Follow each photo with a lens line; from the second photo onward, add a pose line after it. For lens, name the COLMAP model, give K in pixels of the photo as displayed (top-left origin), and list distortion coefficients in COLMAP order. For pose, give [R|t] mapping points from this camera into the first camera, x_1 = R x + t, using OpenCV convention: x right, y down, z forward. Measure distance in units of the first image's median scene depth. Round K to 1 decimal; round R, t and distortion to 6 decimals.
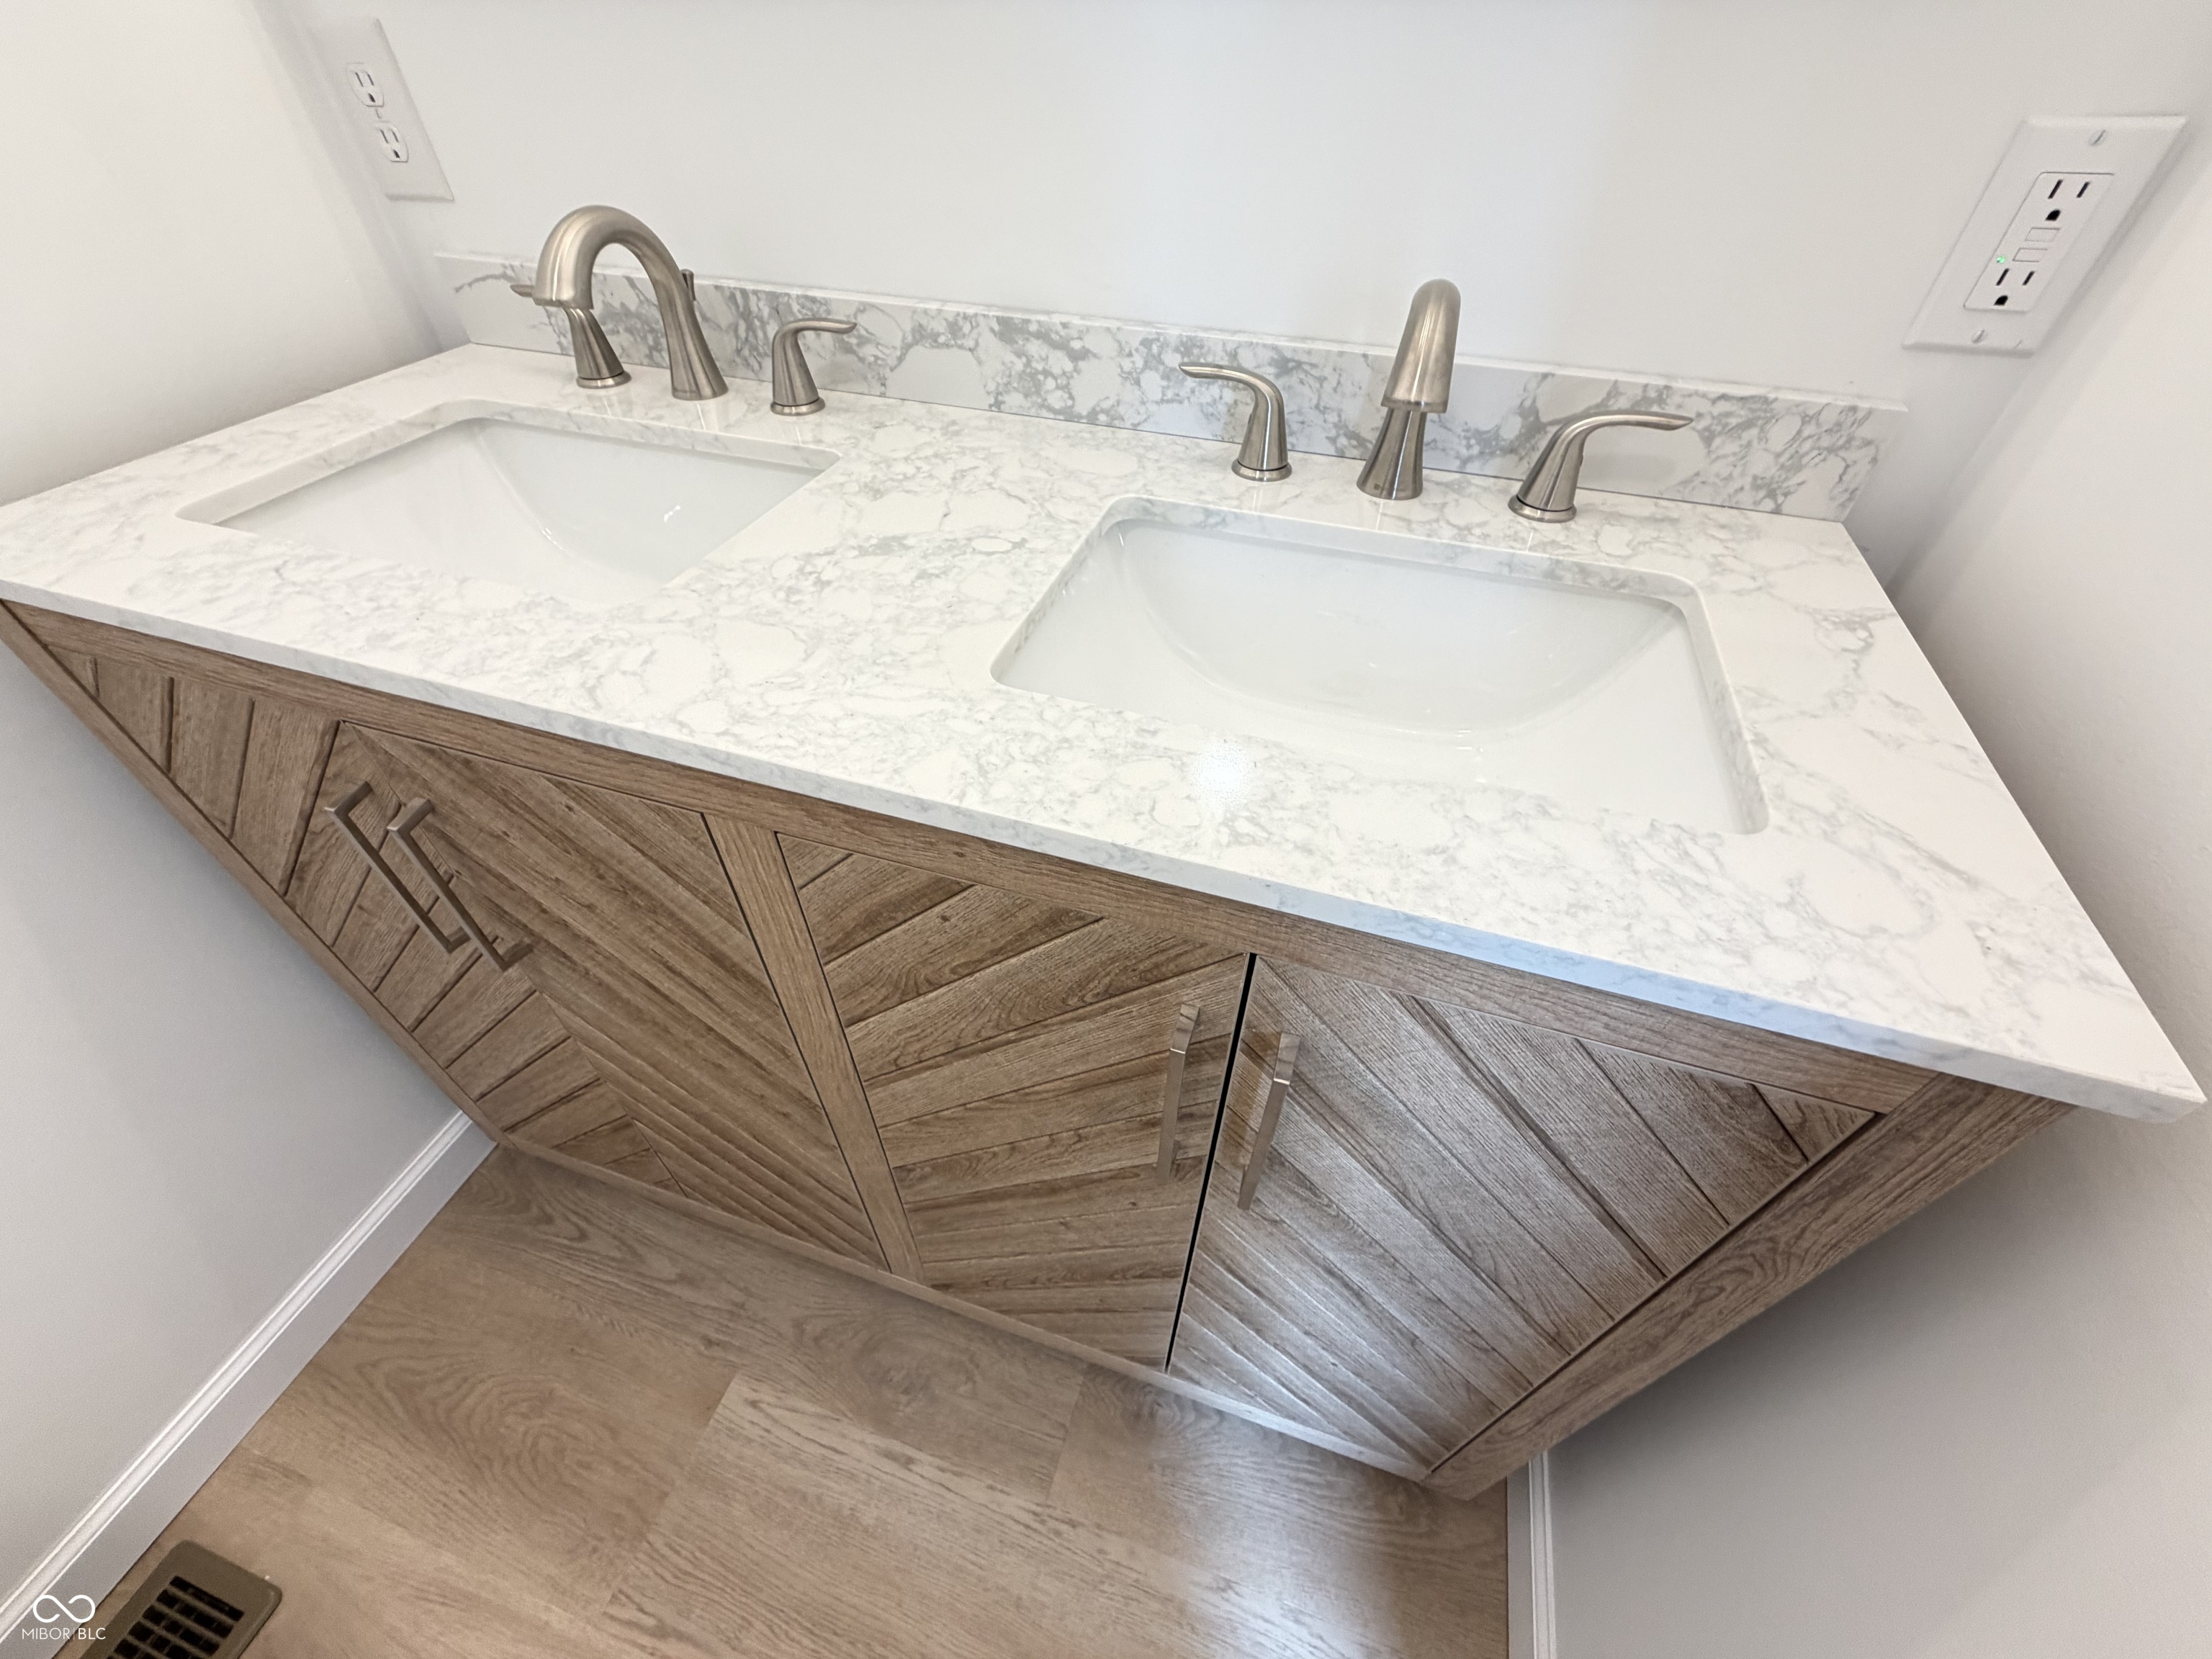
lens RADIAL K [[883.5, 0, 1102.9], [0, 883.5, 828.5], [0, 0, 1]] dist [-0.001589, 0.000411]
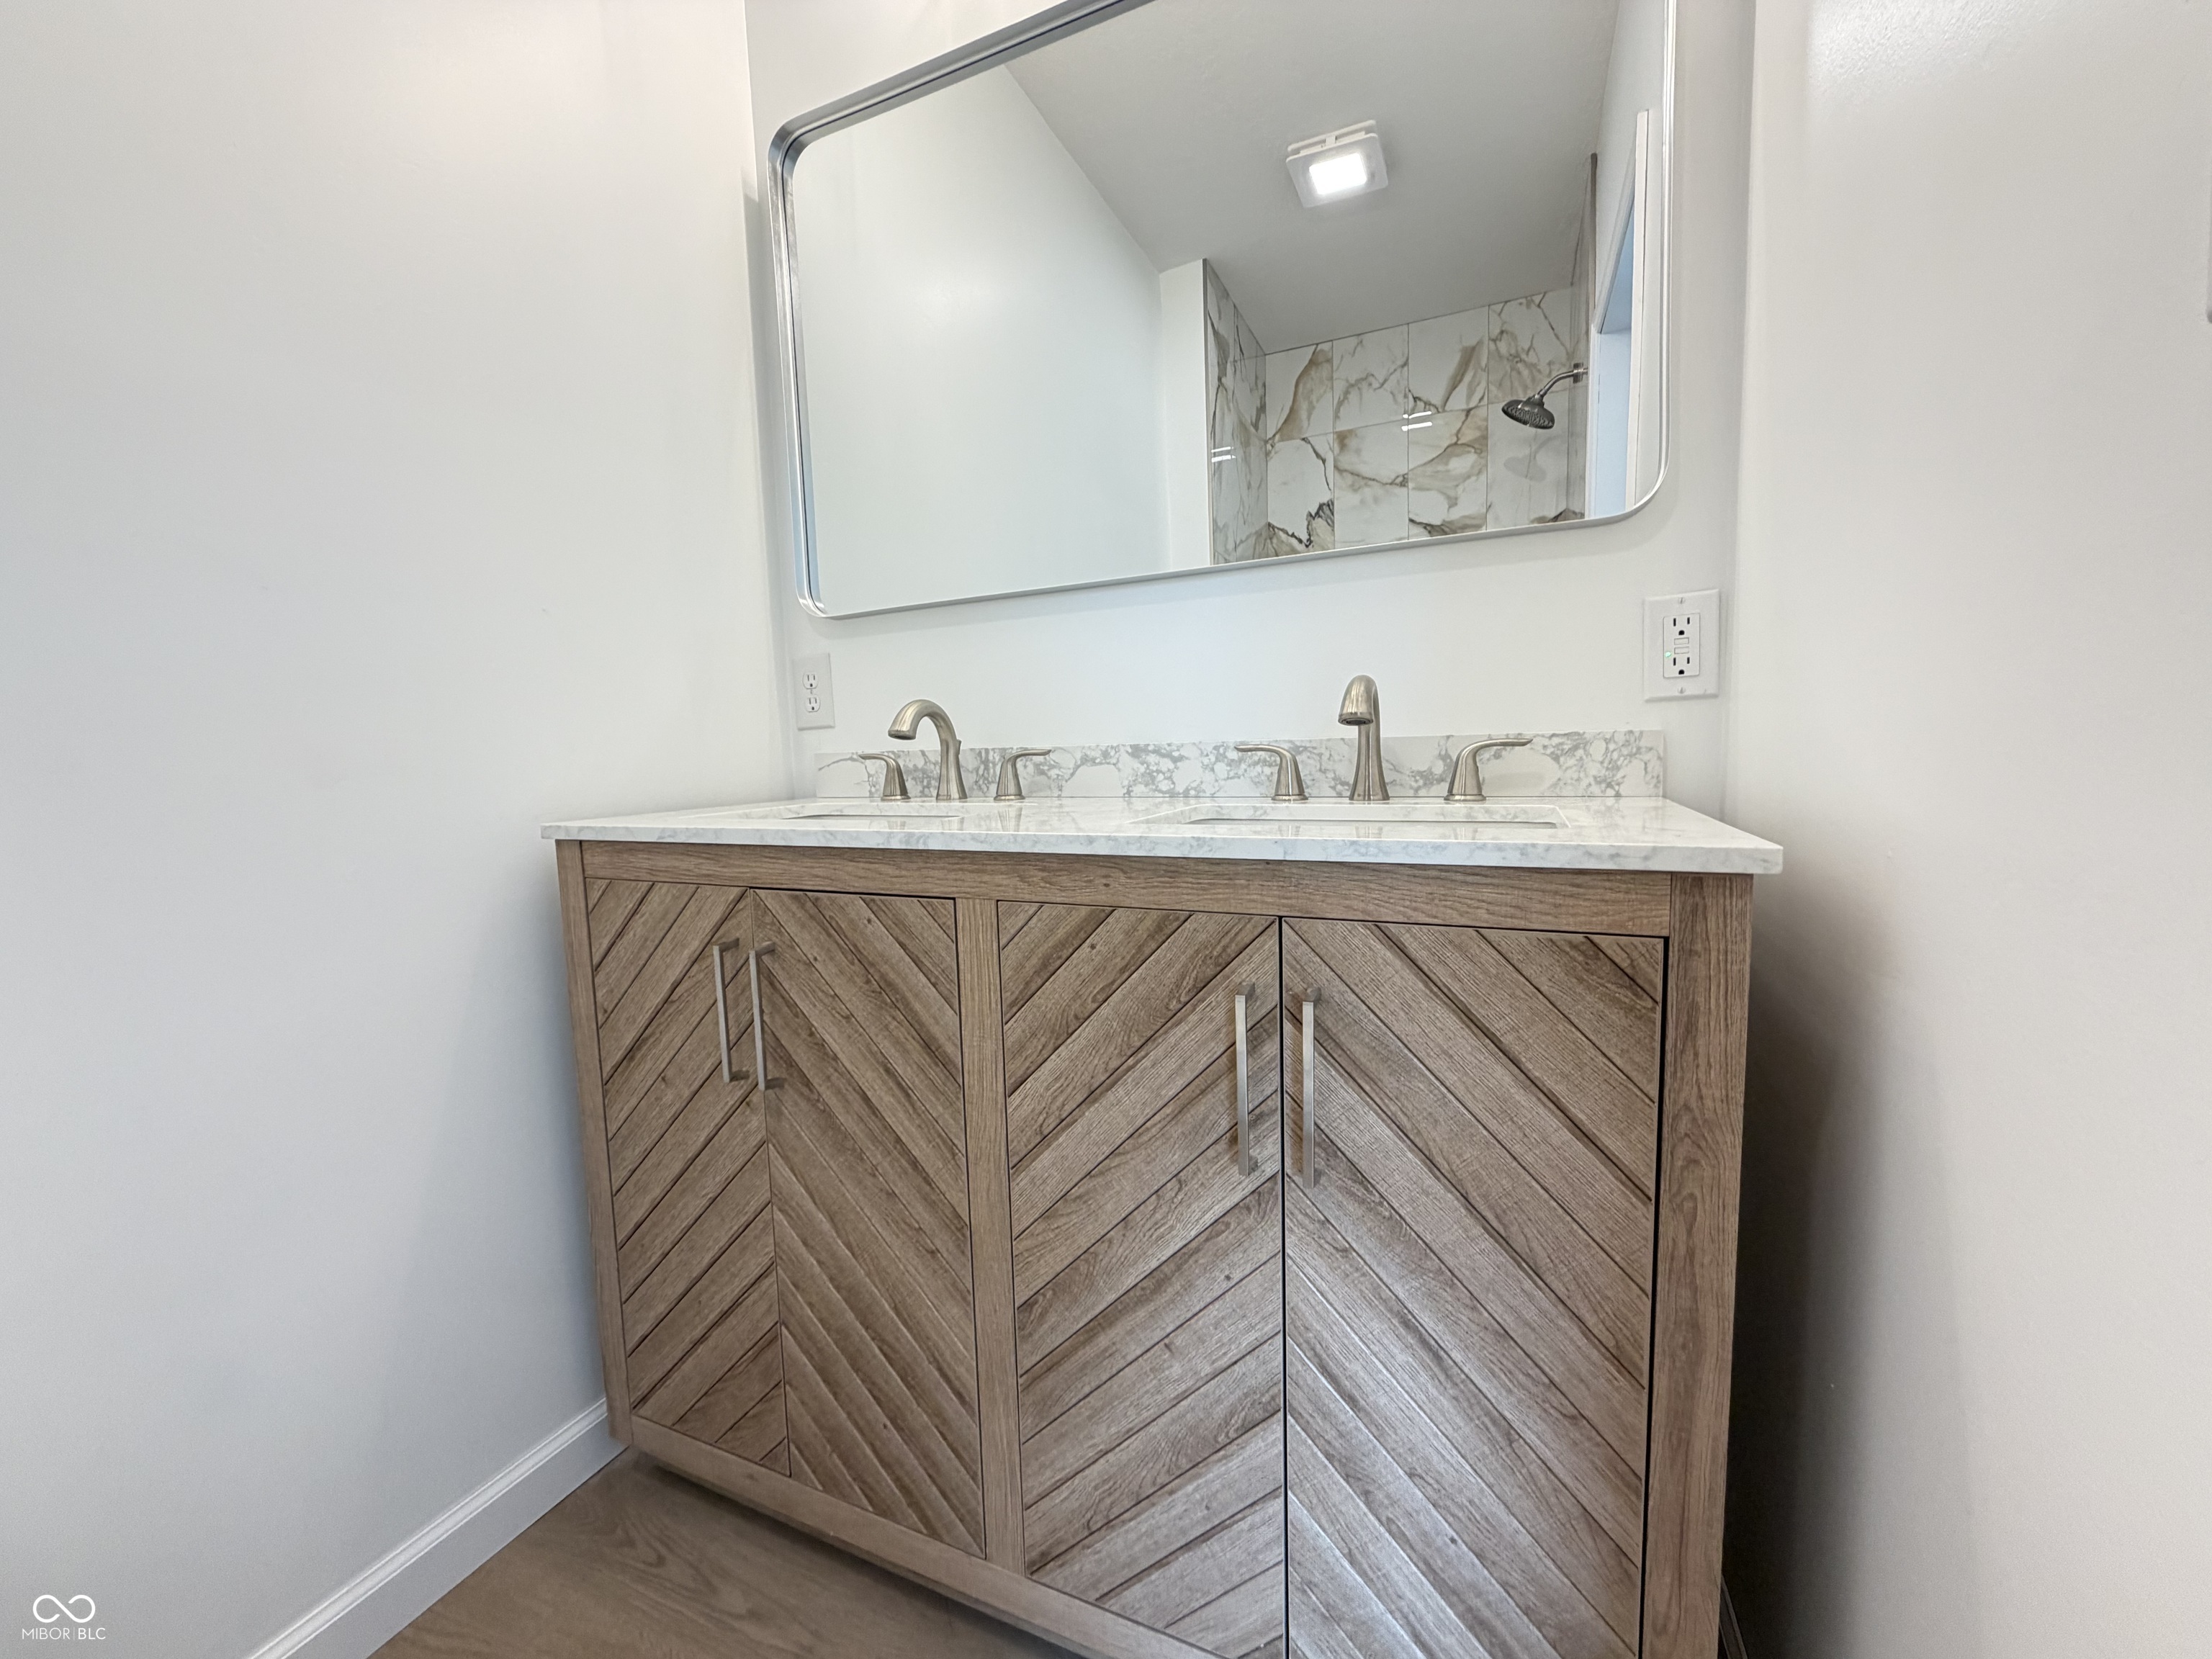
lens RADIAL K [[883.5, 0, 1104.6], [0, 883.5, 832.3], [0, 0, 1]] dist [-0.001589, 0.000411]
pose [[0.993295, -0.030349, -0.111553, 0.020660], [-0.045178, 0.786298, -0.616194, 0.683389], [0.106414, 0.617102, 0.779654, -0.282504]]
